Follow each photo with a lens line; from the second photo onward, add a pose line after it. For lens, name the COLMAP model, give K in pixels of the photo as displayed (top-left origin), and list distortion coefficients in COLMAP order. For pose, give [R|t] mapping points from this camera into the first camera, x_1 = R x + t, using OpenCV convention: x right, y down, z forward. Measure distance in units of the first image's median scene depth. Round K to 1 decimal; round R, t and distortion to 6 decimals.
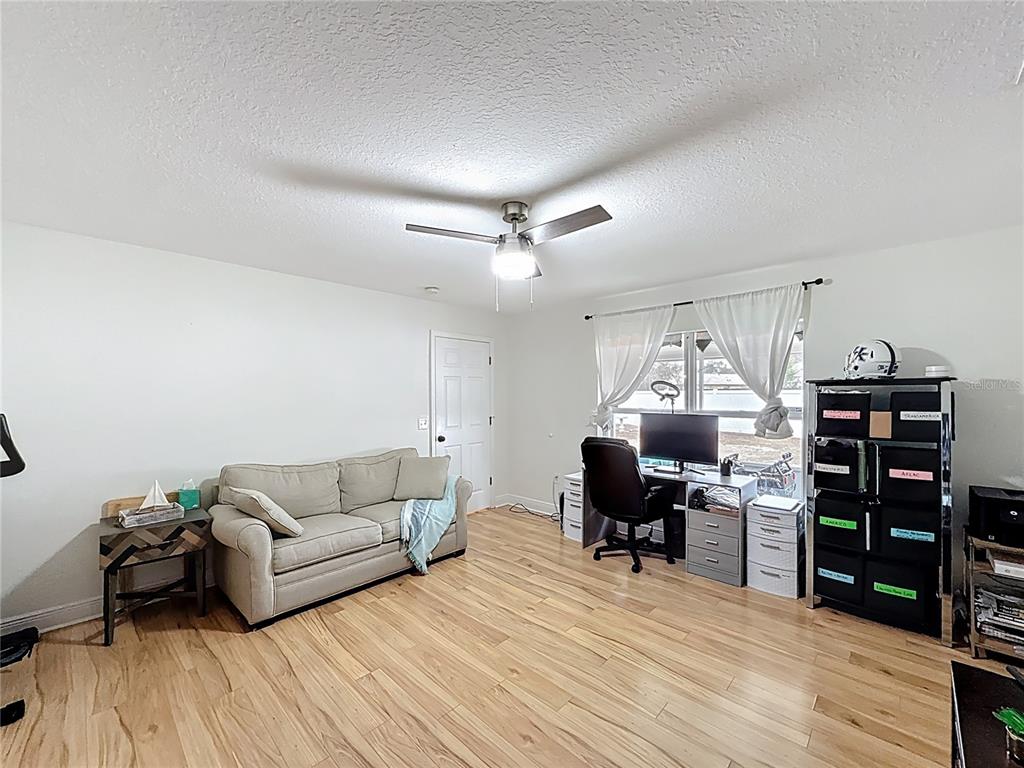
lens RADIAL K [[412.6, 0, 511.3], [0, 412.6, 393.4], [0, 0, 1]] dist [0.000129, 0.000331]
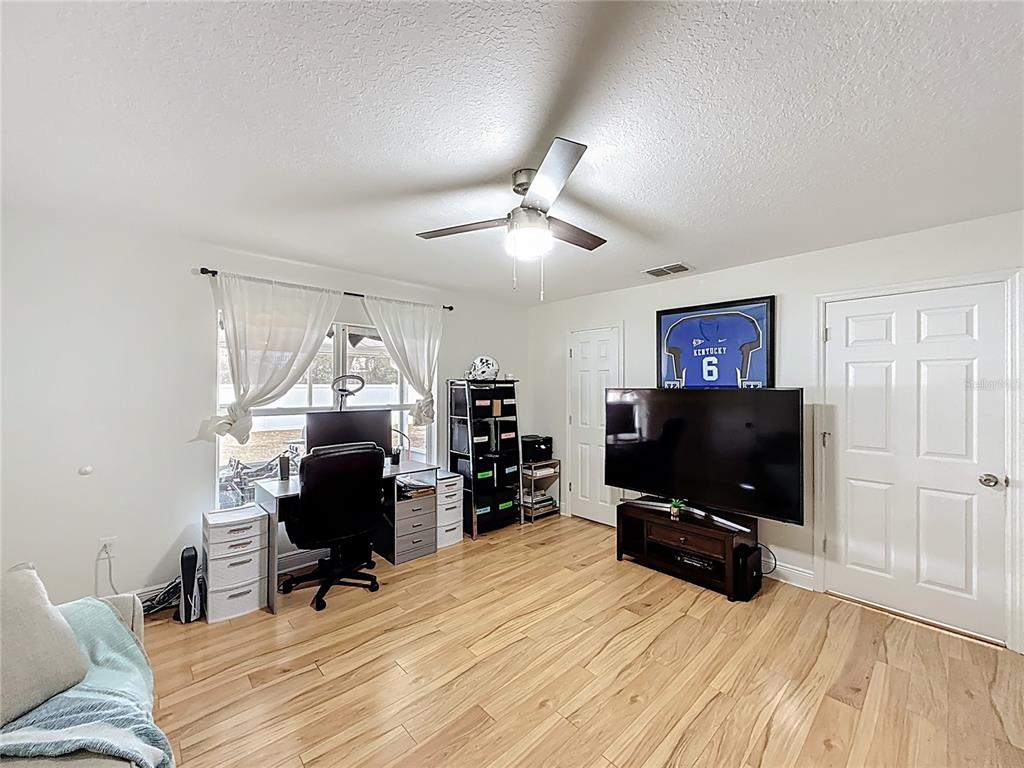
lens RADIAL K [[412.6, 0, 509.1], [0, 412.6, 383.3], [0, 0, 1]] dist [0.000129, 0.000331]
pose [[0.063750, 0.010904, 0.997906, -0.706329], [-0.001225, 0.999940, -0.010848, -0.004345], [-0.997965, -0.000531, 0.063760, 0.807519]]
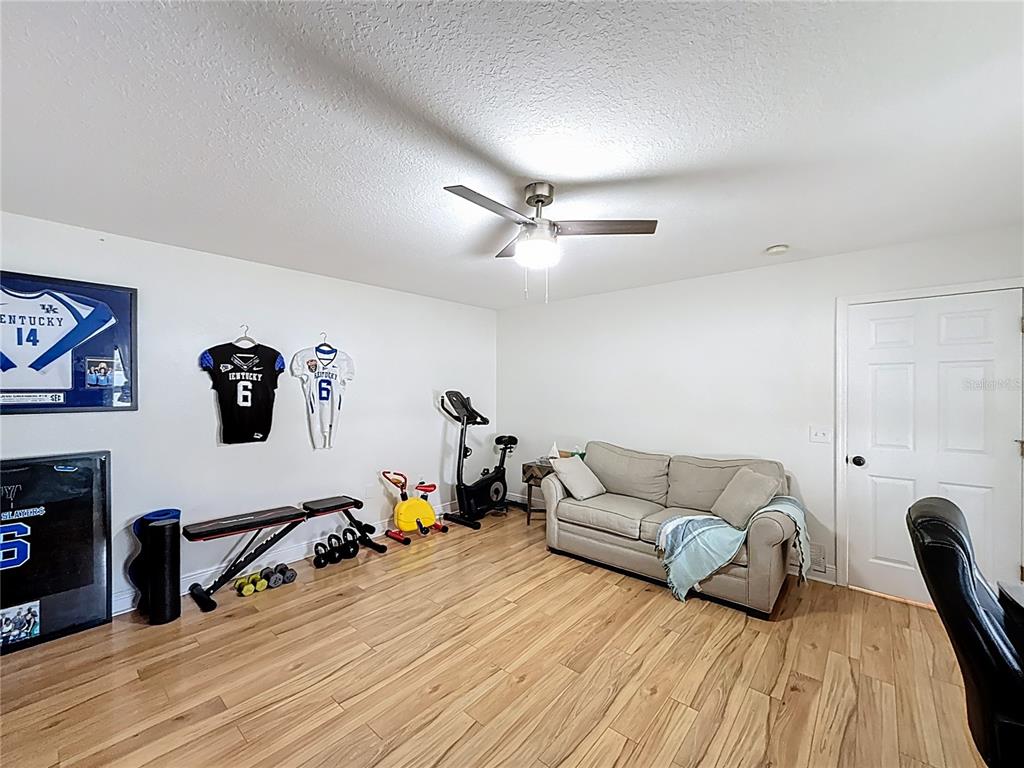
lens RADIAL K [[412.6, 0, 515.8], [0, 412.6, 386.3], [0, 0, 1]] dist [0.000129, 0.000331]
pose [[0.062139, -0.002790, -0.998064, 0.767715], [-0.004573, 0.999985, -0.003080, -0.004350], [0.998057, 0.004756, 0.062125, 0.733464]]
